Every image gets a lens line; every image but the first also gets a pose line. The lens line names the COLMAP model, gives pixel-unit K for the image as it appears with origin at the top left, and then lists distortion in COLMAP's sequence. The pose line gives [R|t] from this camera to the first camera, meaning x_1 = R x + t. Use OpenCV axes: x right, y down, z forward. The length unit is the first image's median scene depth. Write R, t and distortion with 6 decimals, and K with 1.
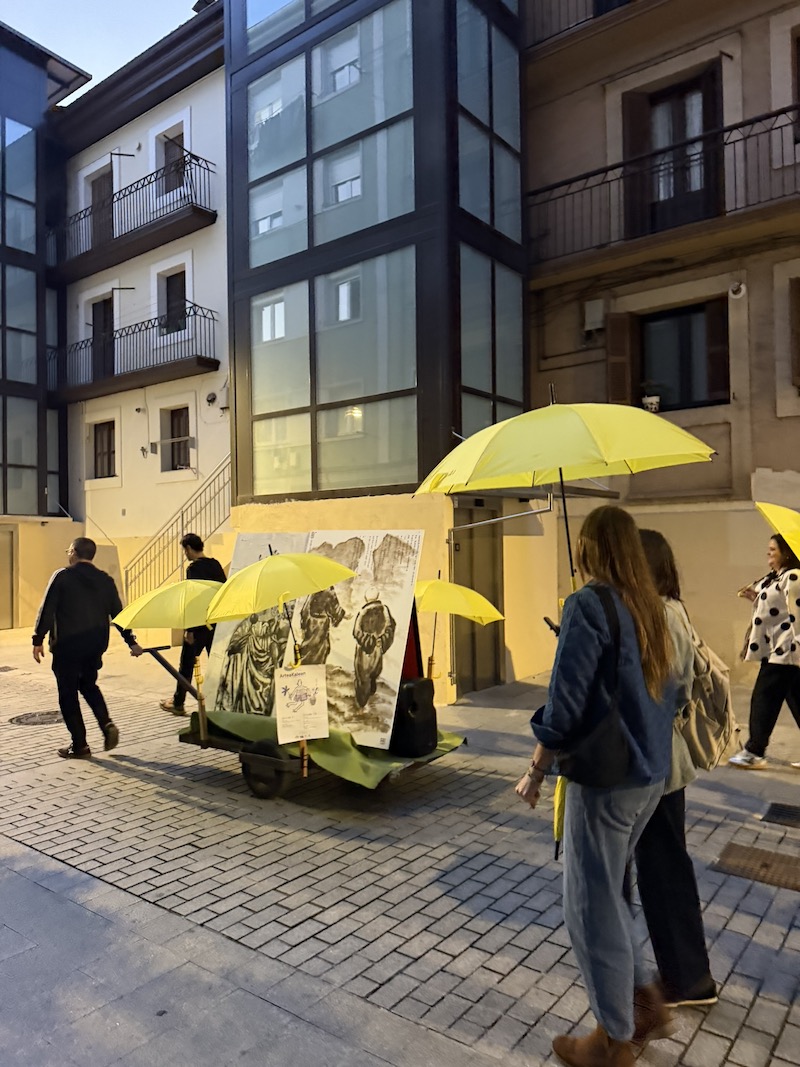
lens RADIAL K [[762.5, 0, 400.0], [0, 762.5, 533.5], [0, 0, 1]] dist [-0.028601, 0.010538]
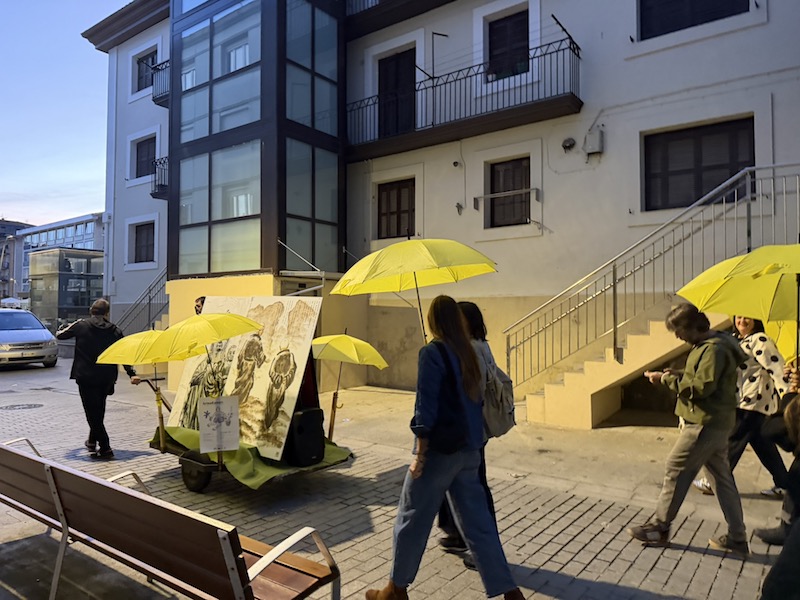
lens RADIAL K [[571.7, 0, 400.0], [0, 571.7, 300.0], [0, 0, 1]] dist [-0.028601, 0.010538]
pose [[0.999946, 0.002916, 0.009961, -0.417271], [-0.002792, 0.999918, -0.012458, 0.015020], [-0.009997, 0.012430, 0.999873, 0.297243]]
